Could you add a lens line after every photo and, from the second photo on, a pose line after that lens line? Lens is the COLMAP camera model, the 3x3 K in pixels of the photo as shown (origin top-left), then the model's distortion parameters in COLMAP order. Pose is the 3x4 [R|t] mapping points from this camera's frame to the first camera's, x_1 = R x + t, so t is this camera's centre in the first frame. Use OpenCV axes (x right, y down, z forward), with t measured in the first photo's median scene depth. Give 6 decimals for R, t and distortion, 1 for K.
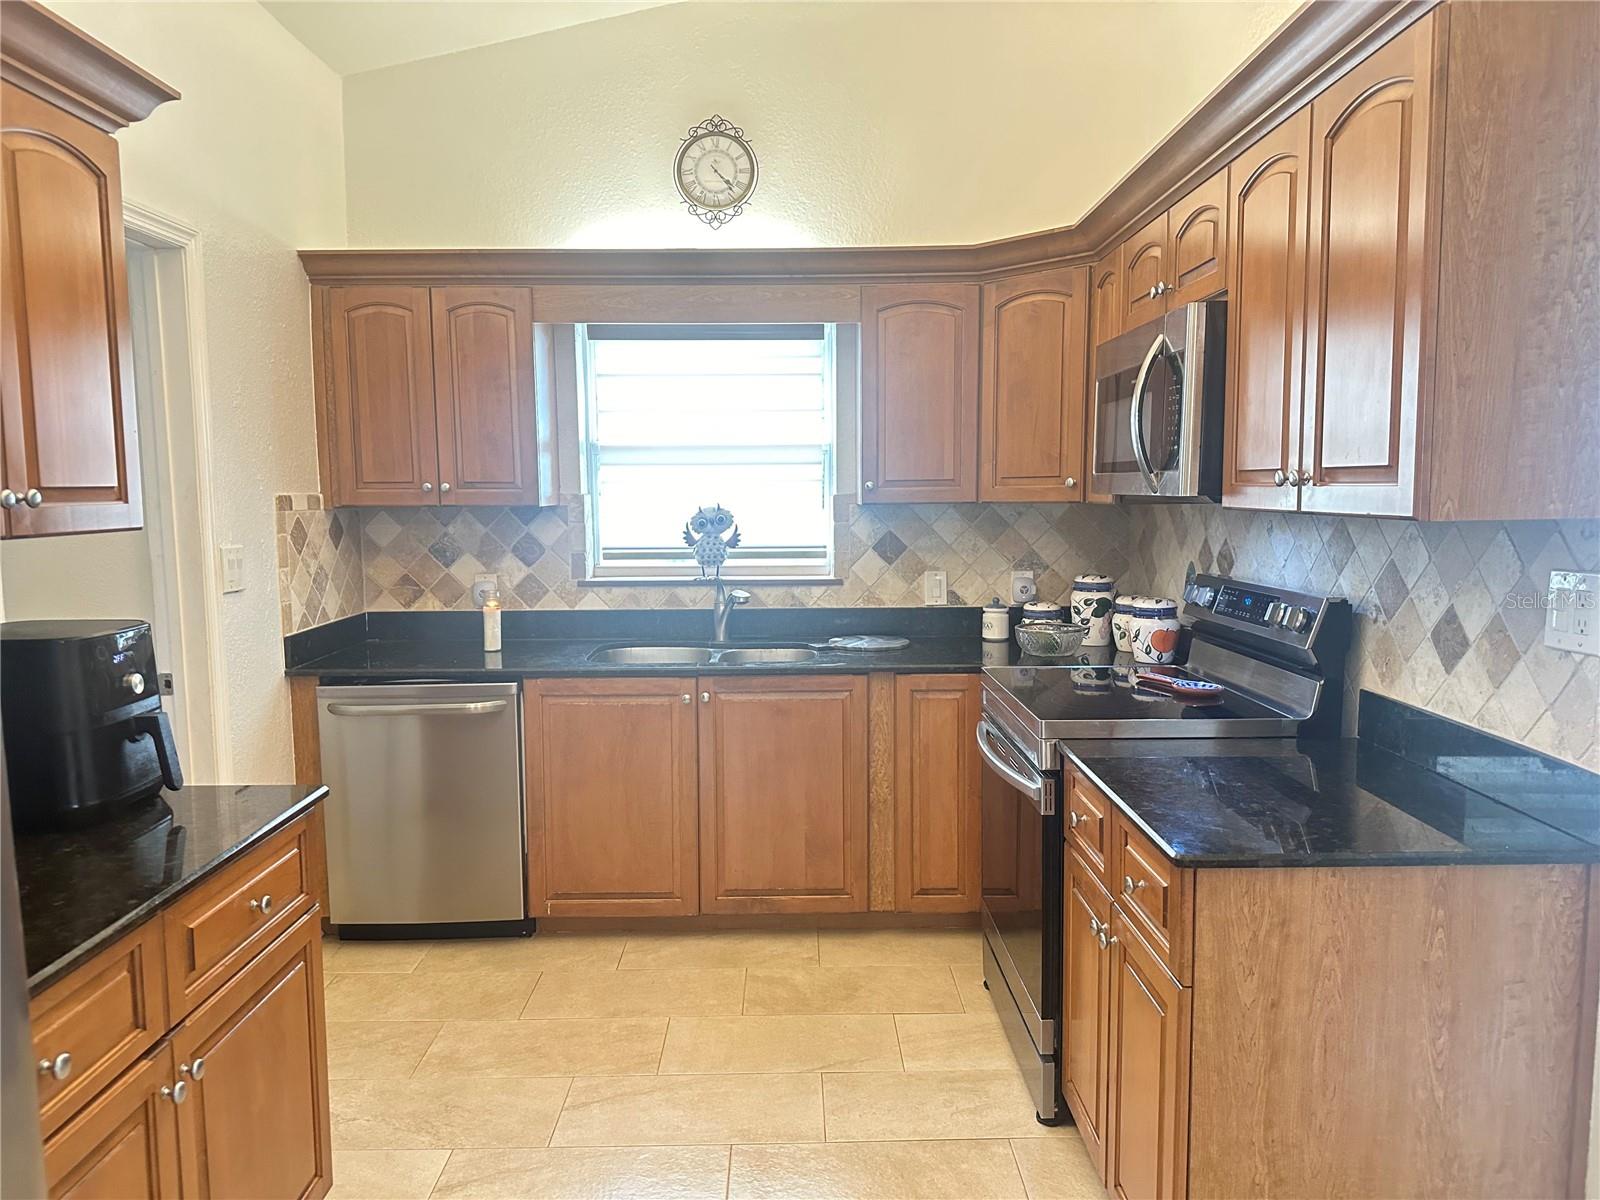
lens RADIAL K [[1134.6, 0, 805.3], [0, 1134.6, 601.7], [0, 0, 1]] dist [0.020410, -0.015176]
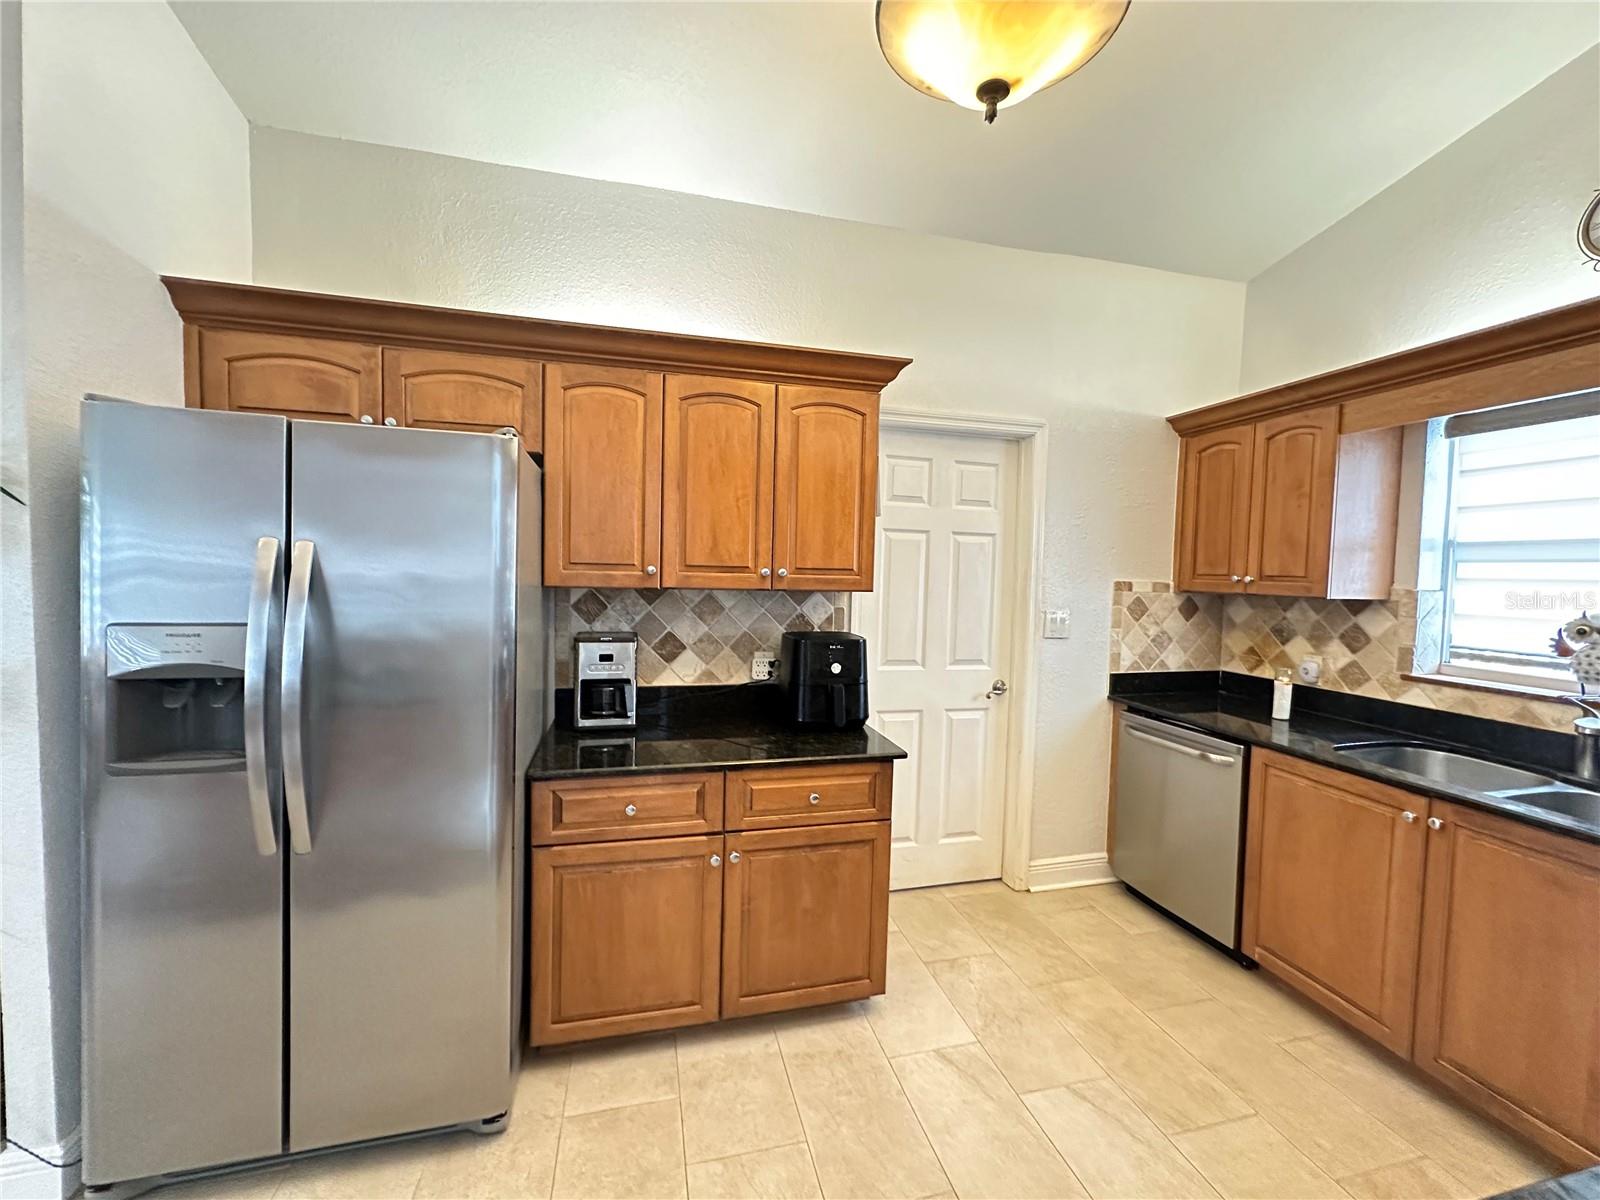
lens RADIAL K [[639.6, 0, 801.1], [0, 639.6, 594.6], [0, 0, 1]] dist [-0.003700, 0.000477]
pose [[0.223531, 0.050846, -0.973370, 0.250159], [-0.120905, 0.992372, 0.024073, -0.040137], [0.967169, 0.112304, 0.227973, 0.354474]]
